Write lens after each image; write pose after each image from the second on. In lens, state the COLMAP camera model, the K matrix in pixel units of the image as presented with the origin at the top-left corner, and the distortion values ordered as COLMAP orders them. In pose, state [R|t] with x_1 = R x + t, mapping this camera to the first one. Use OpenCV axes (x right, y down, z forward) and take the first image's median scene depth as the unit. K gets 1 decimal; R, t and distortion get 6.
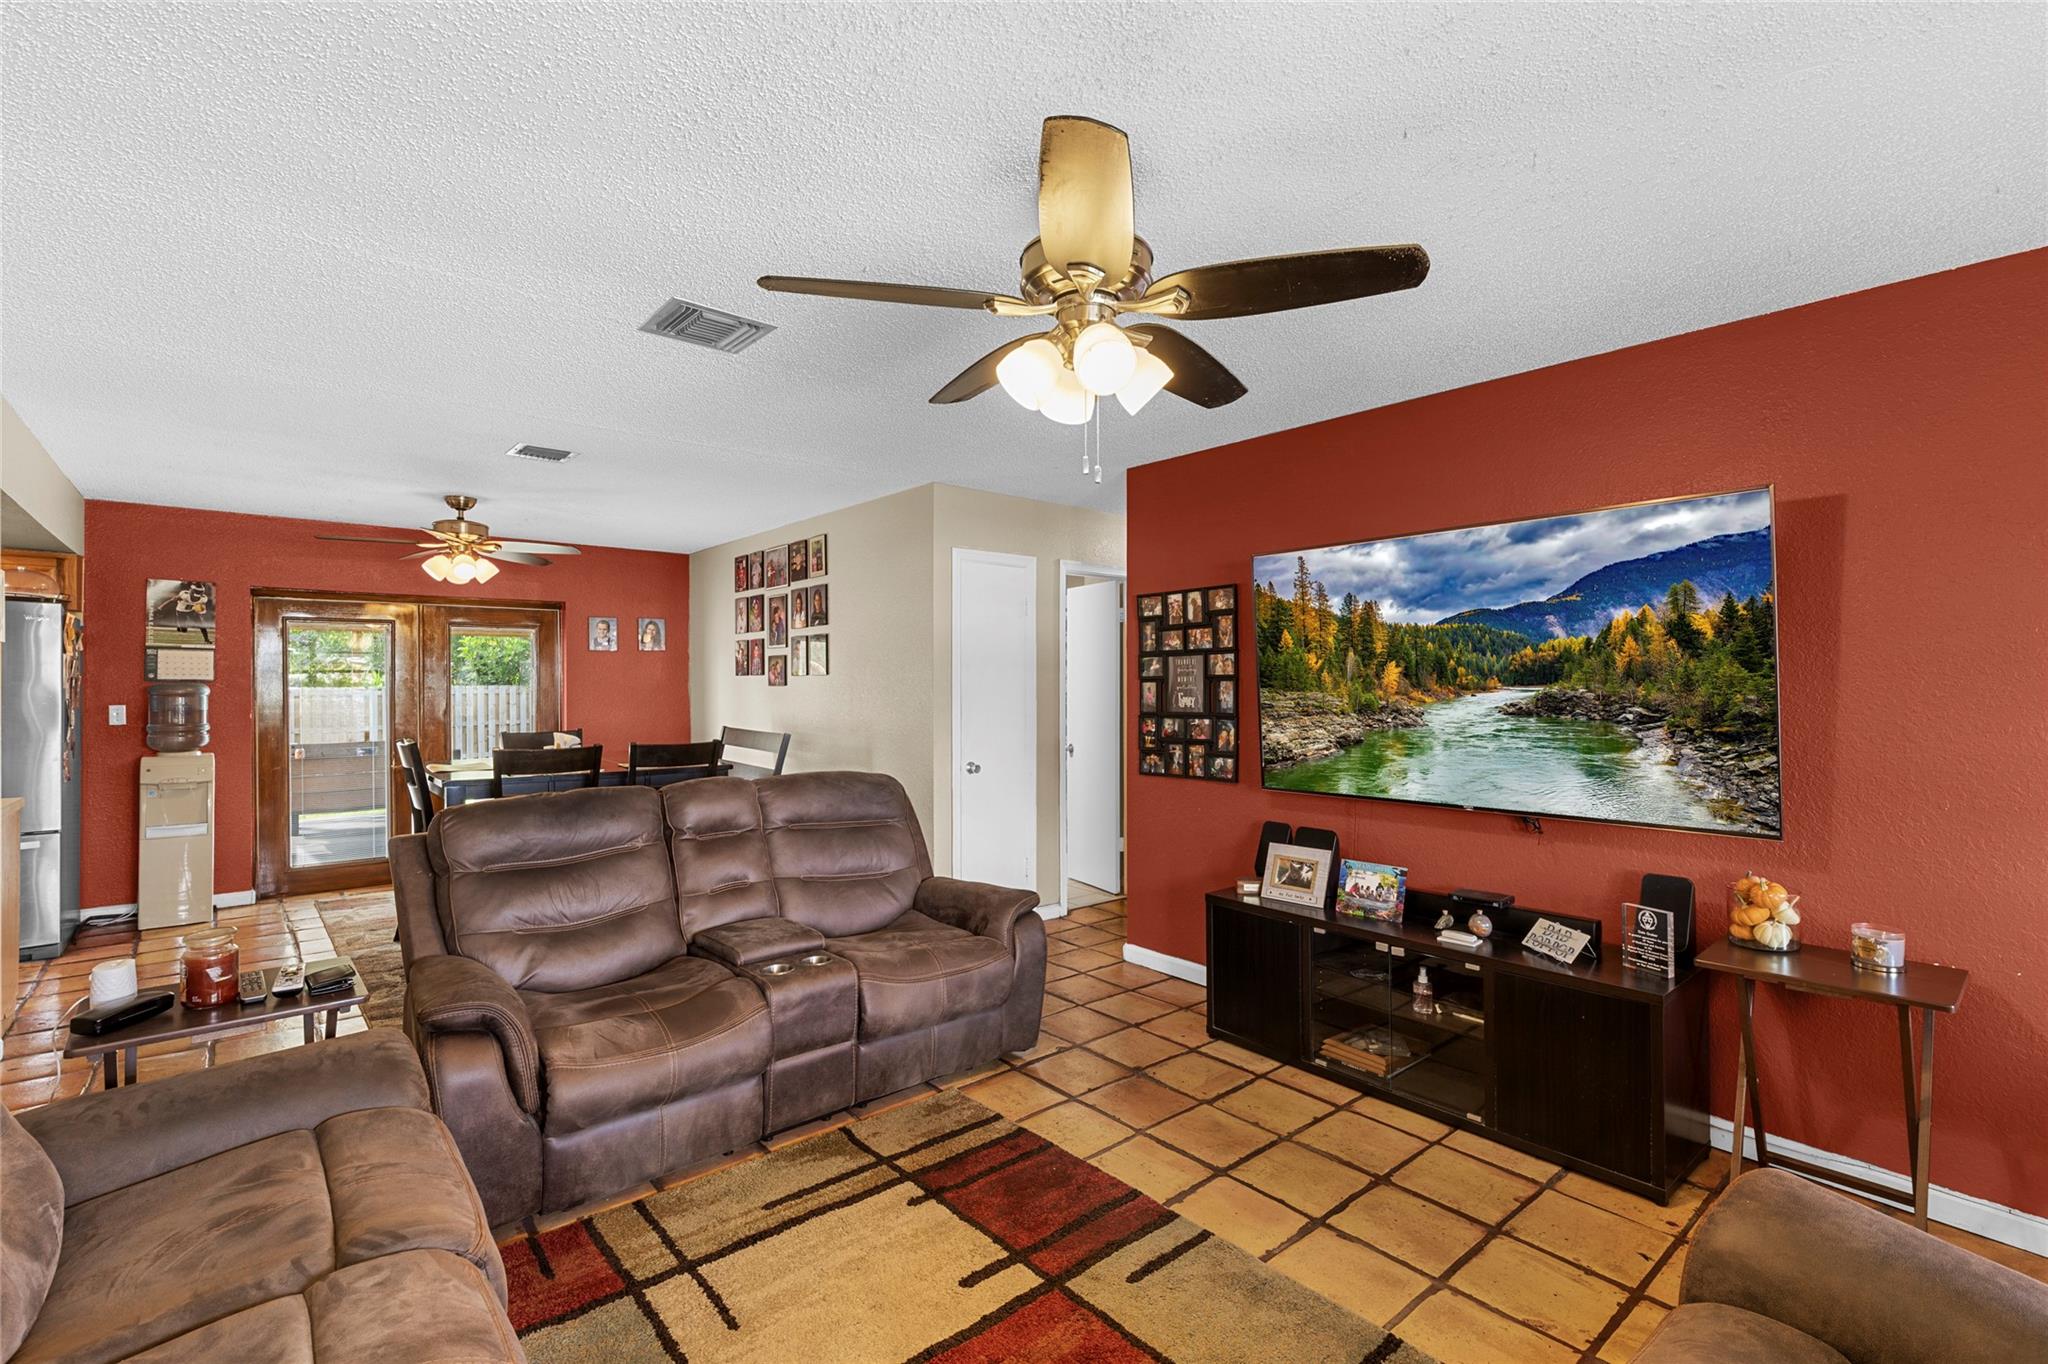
lens RADIAL K [[920.4, 0, 1038.6], [0, 920.4, 684.6], [0, 0, 1]] dist [0.005468, -0.001089]
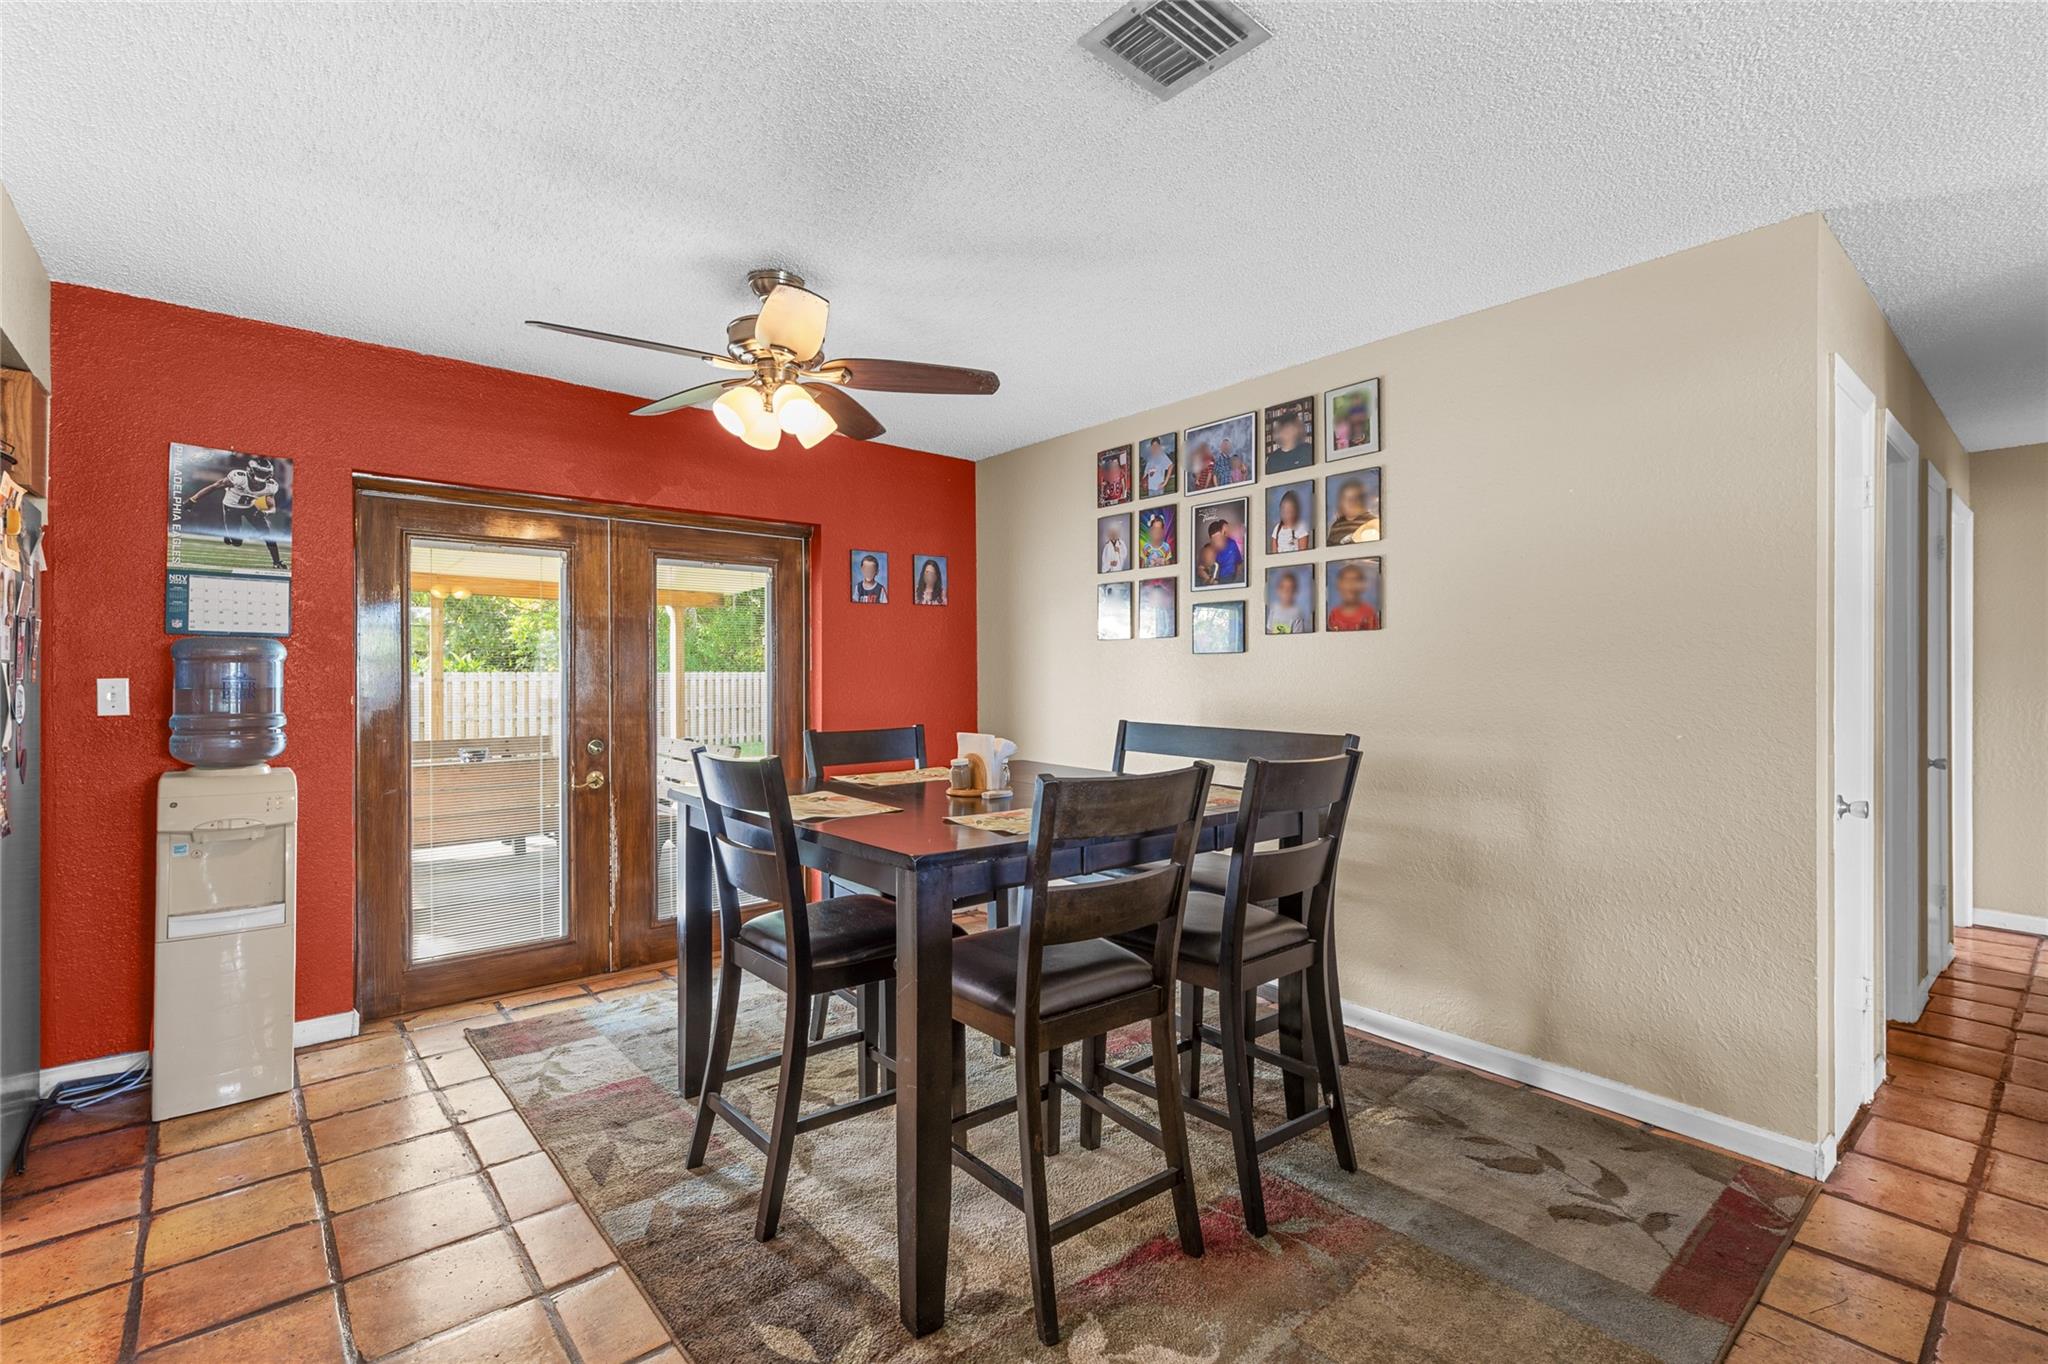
lens RADIAL K [[920.4, 0, 1041.3], [0, 920.4, 679.1], [0, 0, 1]] dist [0.005468, -0.001089]
pose [[0.999997, 0.002281, 0.000316, -0.527432], [-0.002281, 0.999997, 0.000298, 0.024057], [-0.000315, -0.000299, 1.000000, 0.533220]]
